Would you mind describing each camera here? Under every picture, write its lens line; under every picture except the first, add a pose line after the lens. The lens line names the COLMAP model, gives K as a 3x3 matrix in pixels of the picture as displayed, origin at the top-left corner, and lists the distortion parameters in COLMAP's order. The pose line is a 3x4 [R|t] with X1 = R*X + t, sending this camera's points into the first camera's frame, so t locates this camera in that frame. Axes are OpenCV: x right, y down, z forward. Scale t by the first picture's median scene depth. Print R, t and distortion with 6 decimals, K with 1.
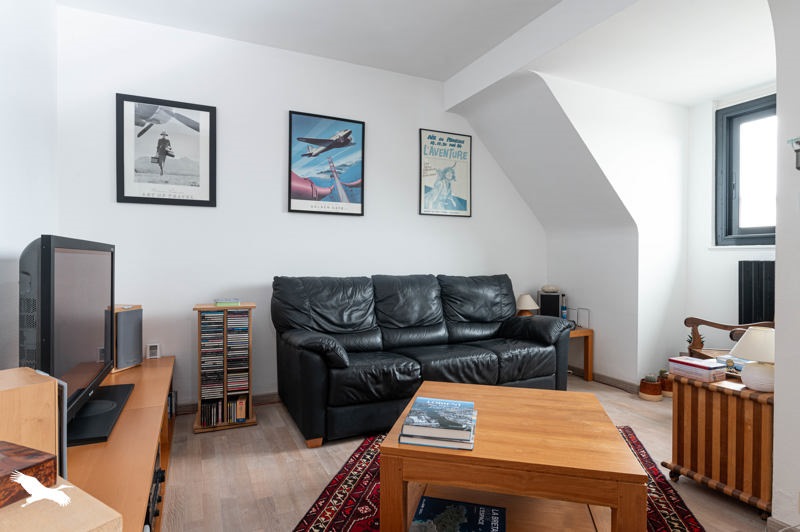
lens RADIAL K [[431.1, 0, 398.0], [0, 431.1, 261.2], [0, 0, 1]] dist [-0.004418, -0.002740]
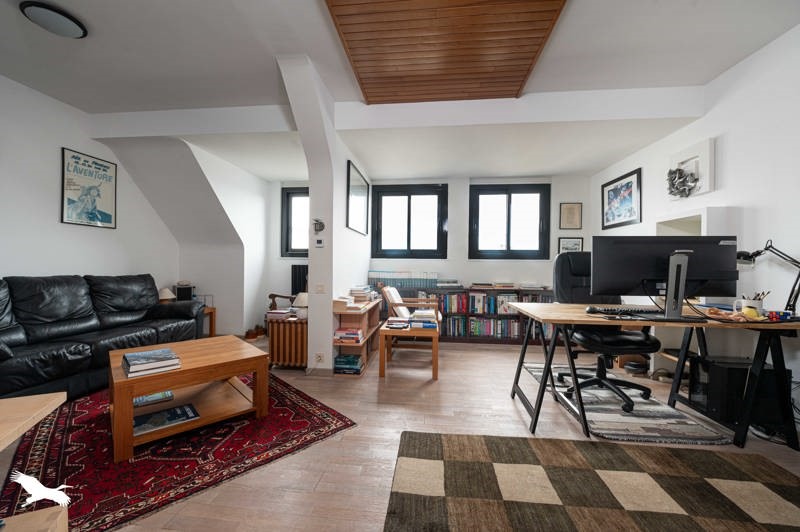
lens RADIAL K [[317.0, 0, 400.5], [0, 317.0, 264.8], [0, 0, 1]] dist [-0.001255, -0.000193]
pose [[0.517612, 0.003013, 0.855610, -0.218717], [-0.003720, 0.999992, -0.001272, 0.000405], [-0.855608, -0.002524, 0.517619, -0.214363]]
